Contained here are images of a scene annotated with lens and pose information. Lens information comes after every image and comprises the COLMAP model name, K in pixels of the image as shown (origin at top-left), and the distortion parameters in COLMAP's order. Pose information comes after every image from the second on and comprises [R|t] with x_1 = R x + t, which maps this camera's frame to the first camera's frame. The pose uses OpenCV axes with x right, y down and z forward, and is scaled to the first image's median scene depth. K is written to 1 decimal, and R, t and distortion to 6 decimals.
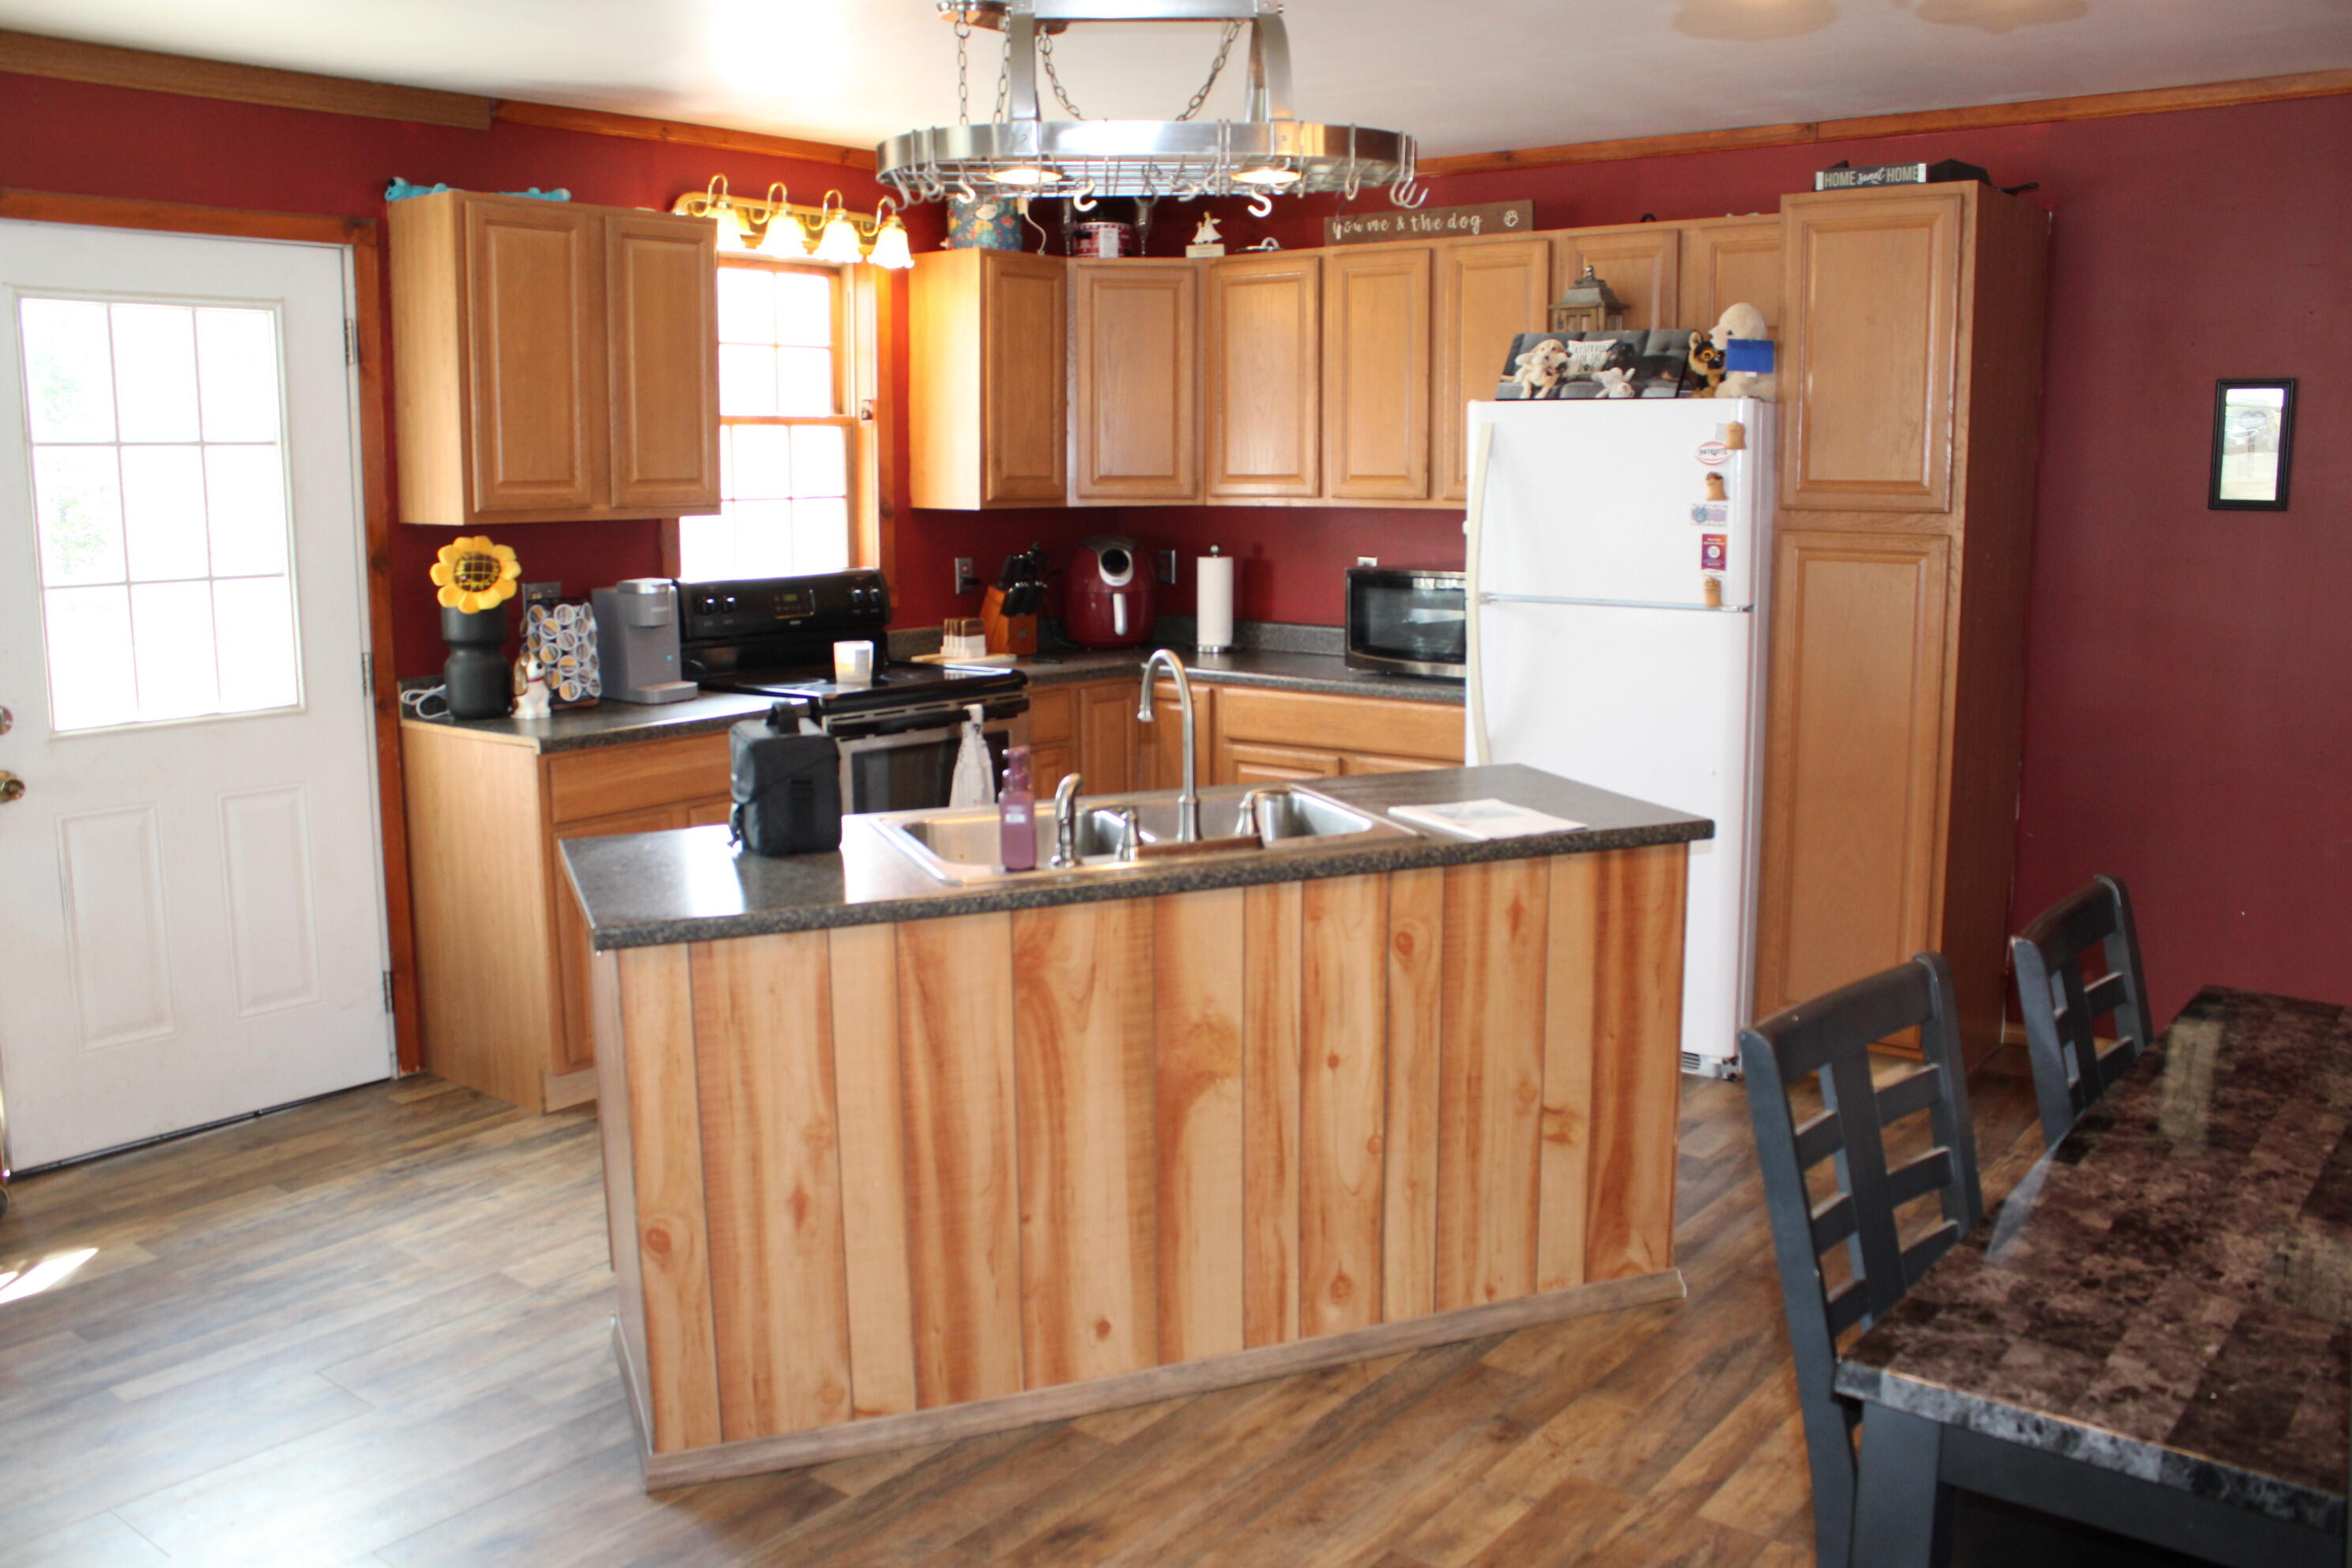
lens RADIAL K [[1997.4, 0, 1172.0], [0, 1997.4, 779.6], [0, 0, 1]] dist [-0.131029, 0.099104]
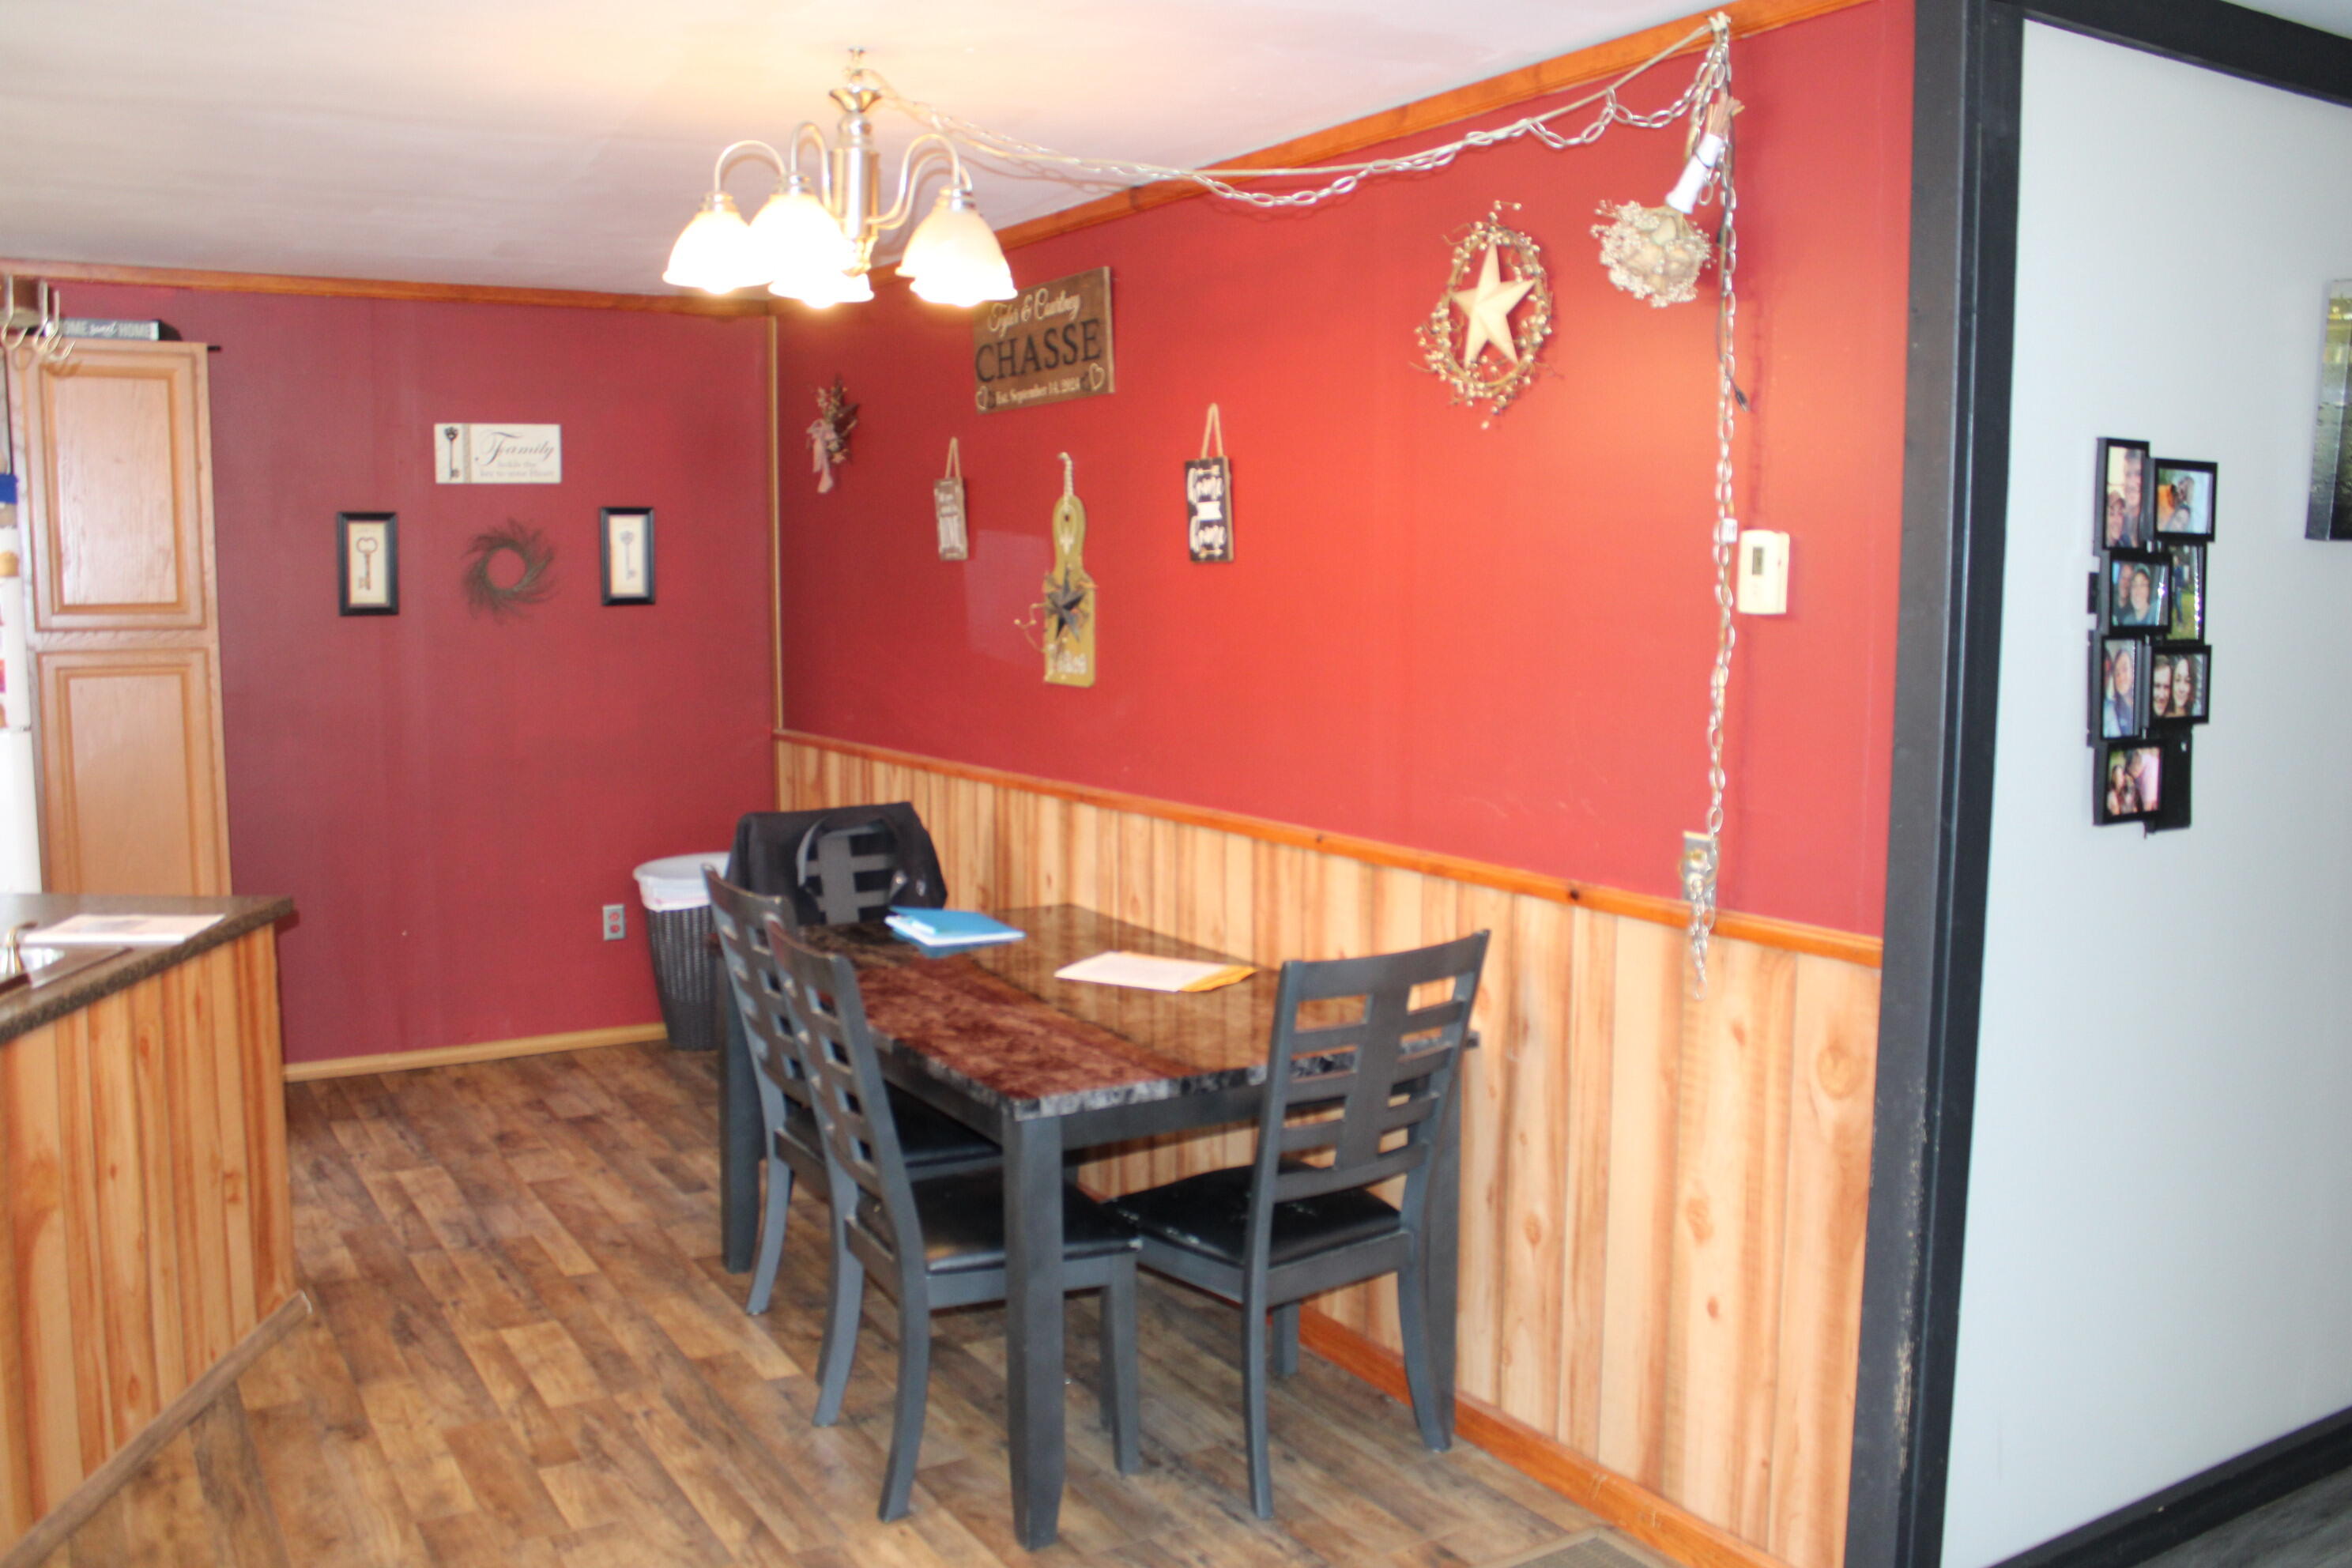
lens RADIAL K [[1997.4, 0, 1180.5], [0, 1997.4, 779.1], [0, 0, 1]] dist [-0.131029, 0.099104]
pose [[0.349522, -0.101602, 0.931403, -0.572472], [0.146085, 0.987855, 0.052940, -0.030208], [-0.925470, 0.117560, 0.360119, 0.080776]]
